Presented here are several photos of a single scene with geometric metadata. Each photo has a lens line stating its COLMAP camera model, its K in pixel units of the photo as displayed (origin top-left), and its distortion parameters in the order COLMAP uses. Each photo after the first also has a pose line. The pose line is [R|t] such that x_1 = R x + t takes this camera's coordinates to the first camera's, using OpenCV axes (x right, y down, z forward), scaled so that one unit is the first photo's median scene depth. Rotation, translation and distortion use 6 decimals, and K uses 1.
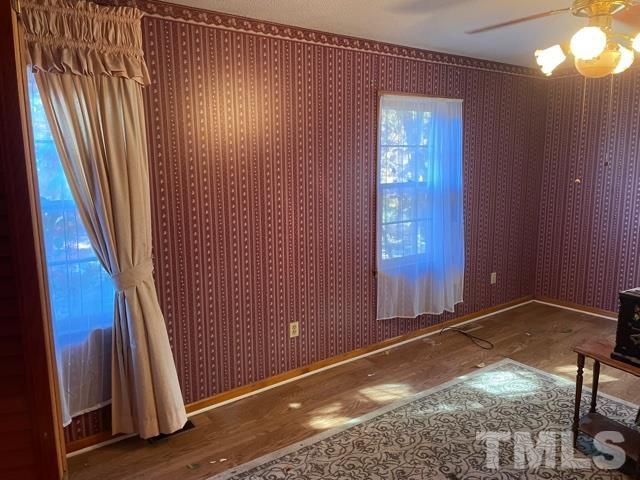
lens RADIAL K [[478.9, 0, 318.3], [0, 478.9, 235.7], [0, 0, 1]] dist [0.113150, -0.127026]
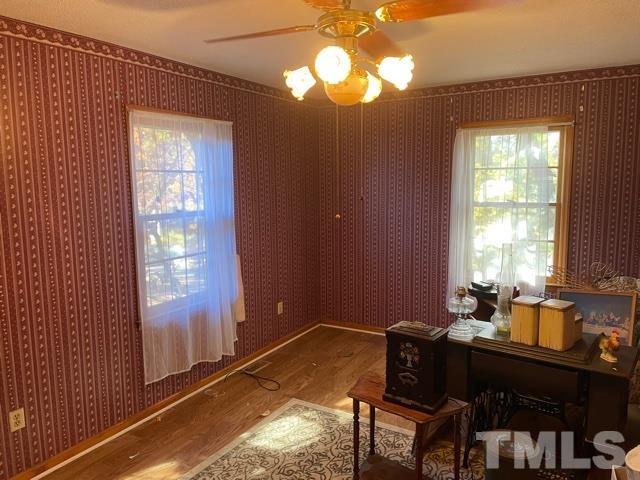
lens RADIAL K [[478.9, 0, 318.3], [0, 478.9, 235.7], [0, 0, 1]] dist [0.113150, -0.127026]
pose [[0.920263, -0.047735, 0.388377, 0.093467], [0.063453, 0.997599, -0.027739, -0.033811], [-0.386120, 0.050171, 0.921083, 0.120211]]
